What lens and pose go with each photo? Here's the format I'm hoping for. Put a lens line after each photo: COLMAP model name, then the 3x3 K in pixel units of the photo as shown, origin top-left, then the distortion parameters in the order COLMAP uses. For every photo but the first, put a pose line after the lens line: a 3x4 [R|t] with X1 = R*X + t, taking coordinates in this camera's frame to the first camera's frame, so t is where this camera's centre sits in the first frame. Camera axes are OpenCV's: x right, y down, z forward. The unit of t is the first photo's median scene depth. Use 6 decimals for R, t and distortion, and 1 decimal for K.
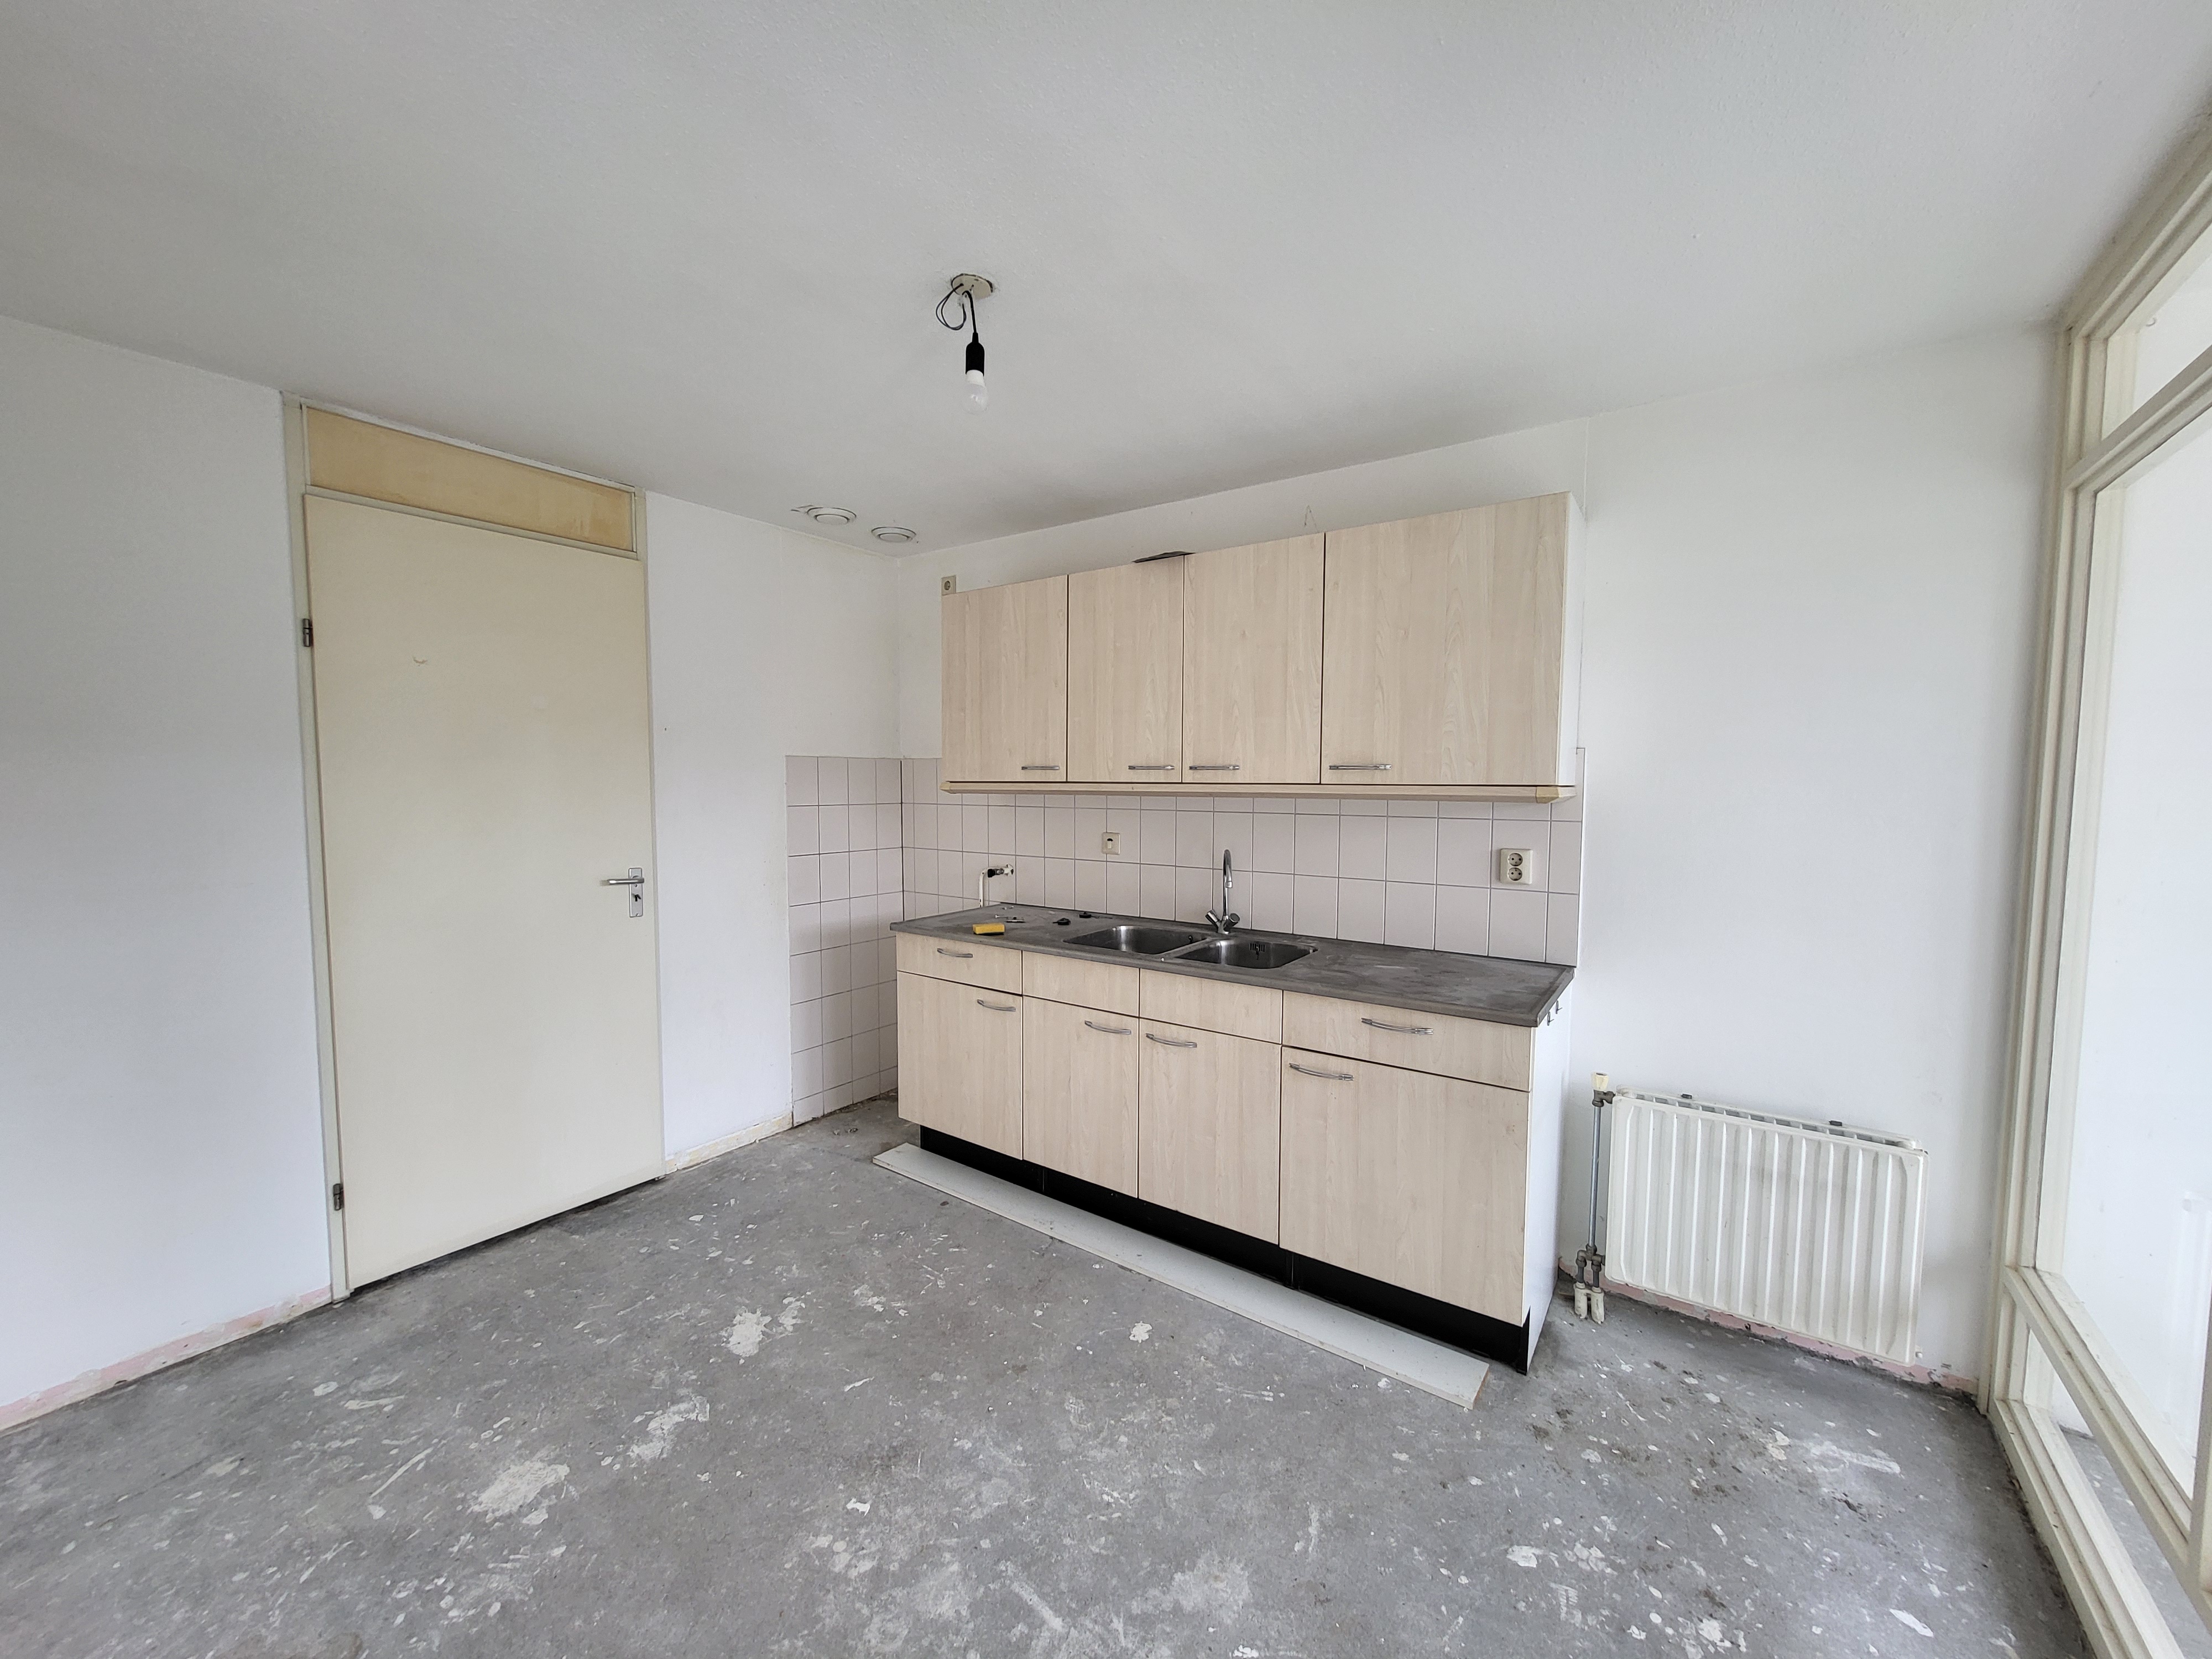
lens RADIAL K [[871.6, 0, 1109.3], [0, 871.6, 837.5], [0, 0, 1]] dist [0.012017, 0.000000]
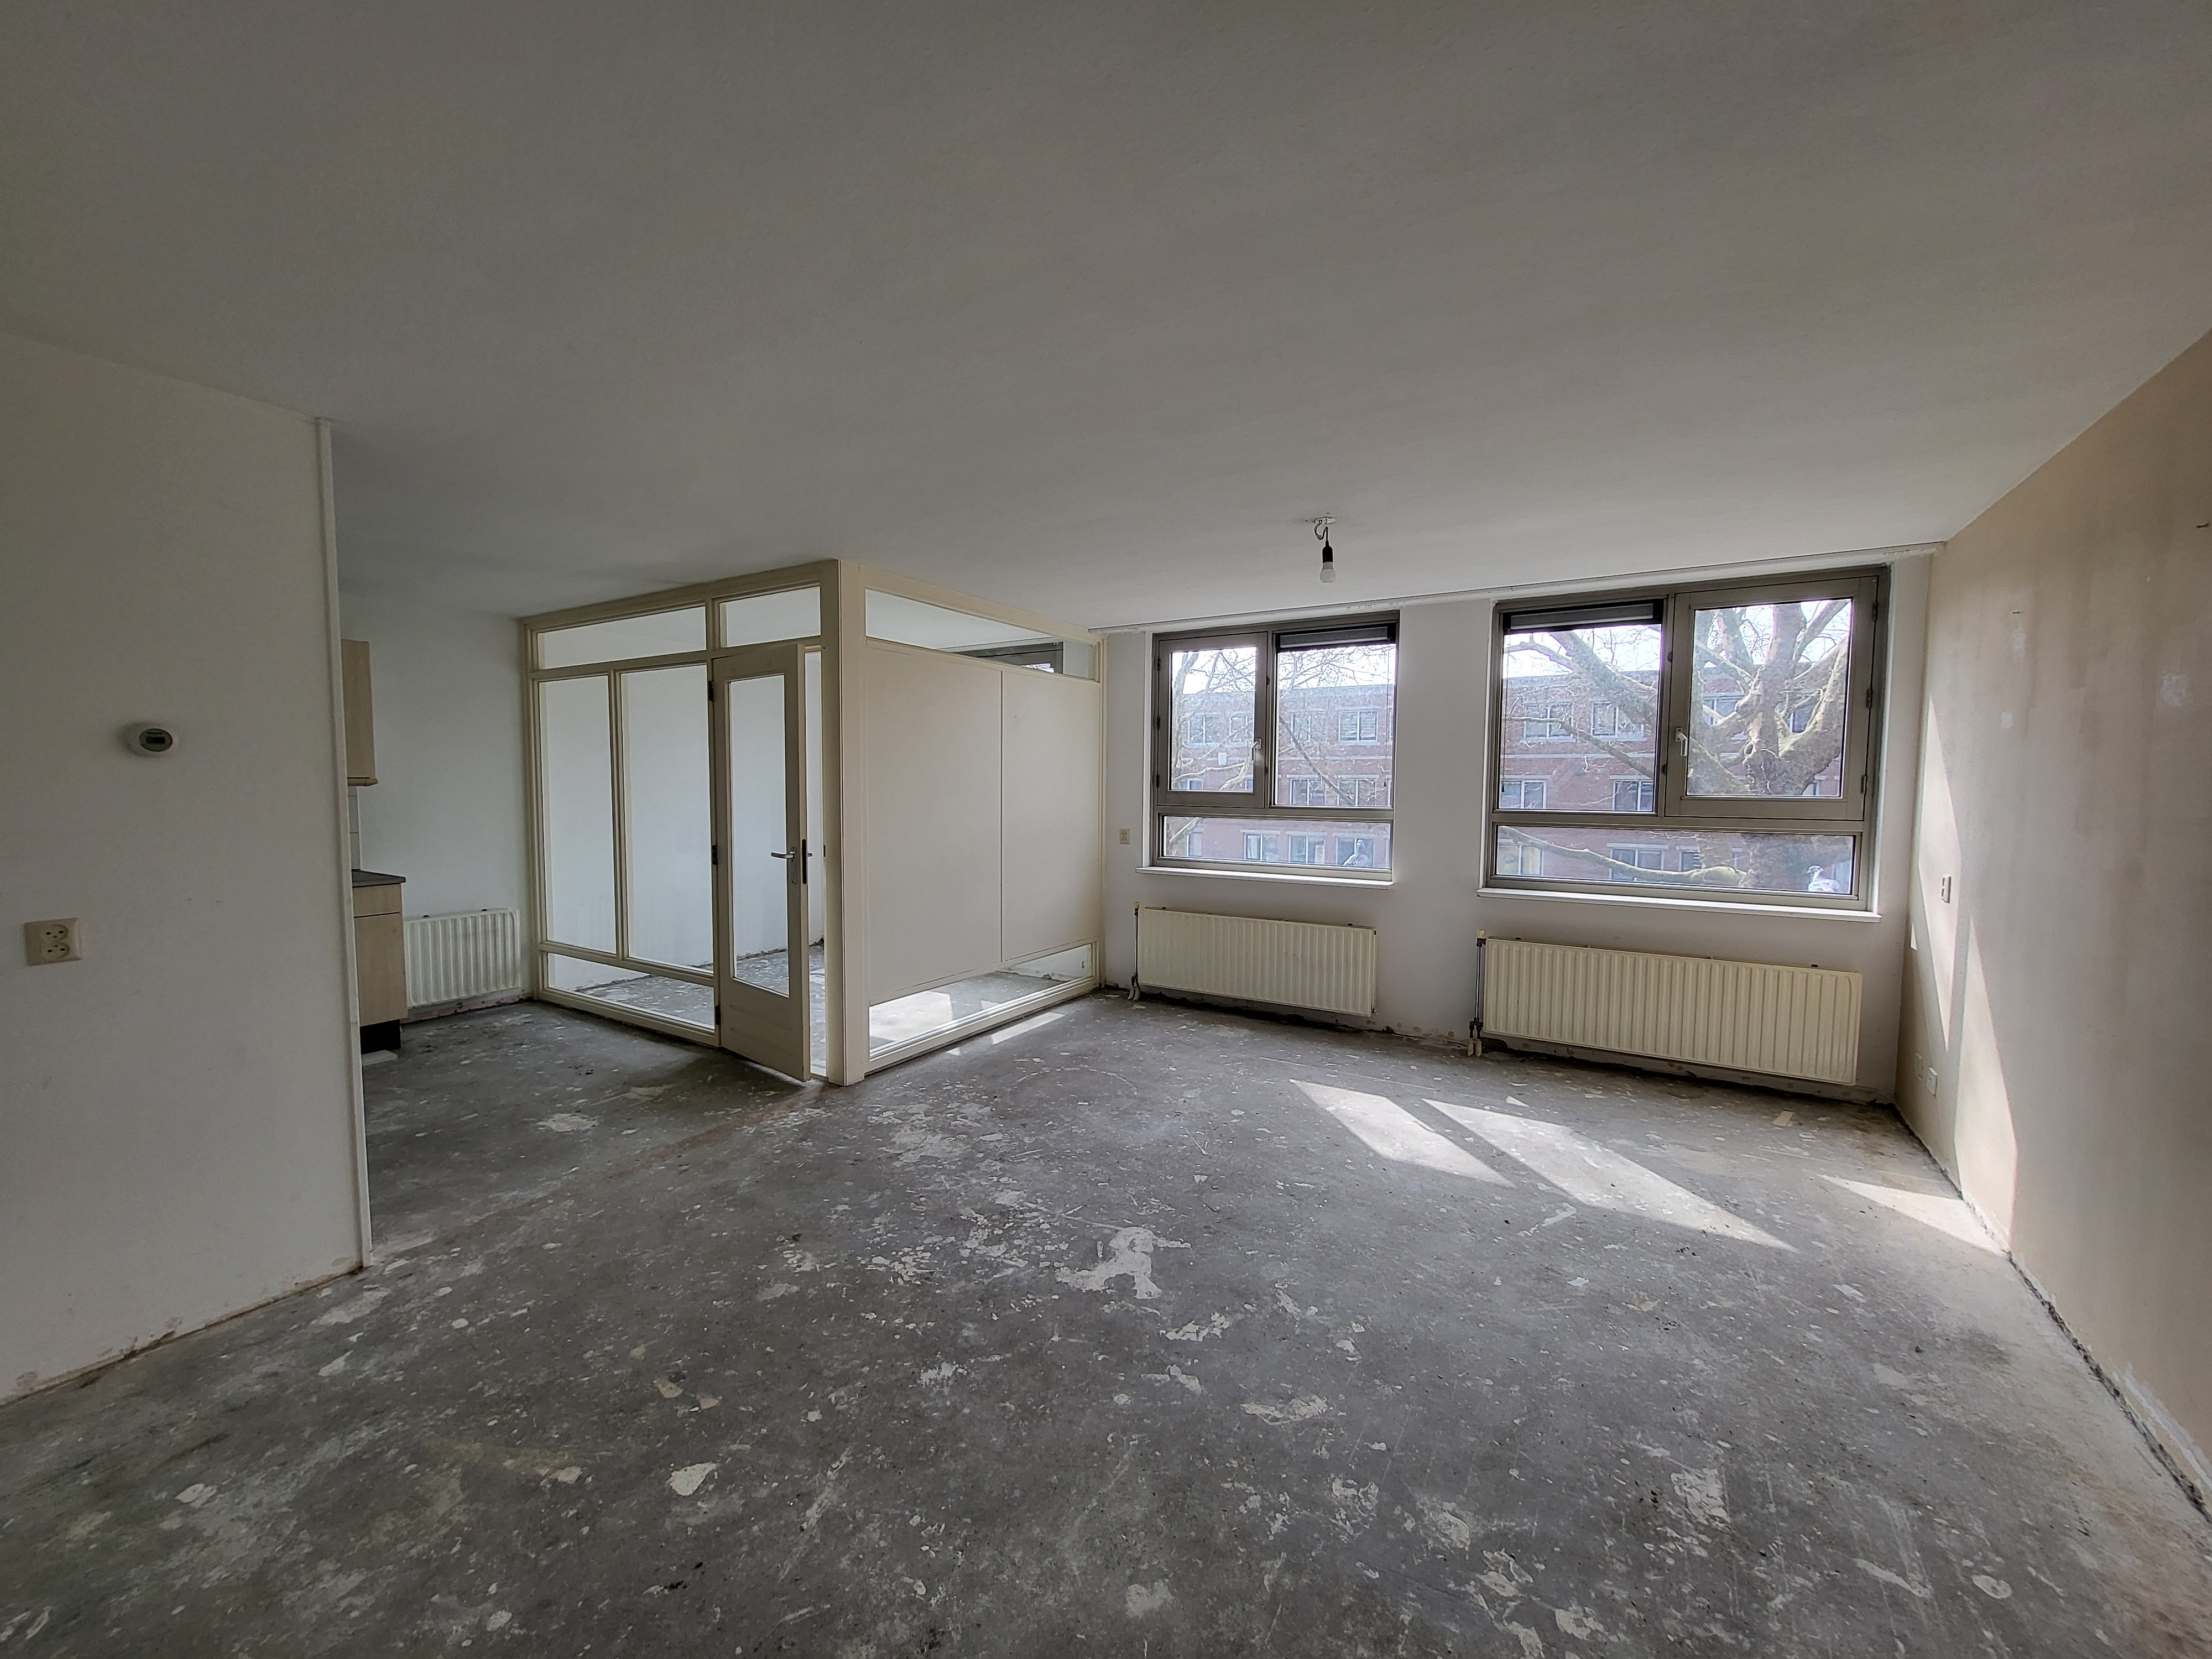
lens RADIAL K [[871.6, 0, 1109.3], [0, 871.6, 837.5], [0, 0, 1]] dist [0.012017, 0.000000]
pose [[-0.053180, -0.067233, 0.996319, -1.961079], [0.059911, 0.995719, 0.070390, 0.048662], [-0.996786, 0.063434, -0.048924, -0.761107]]
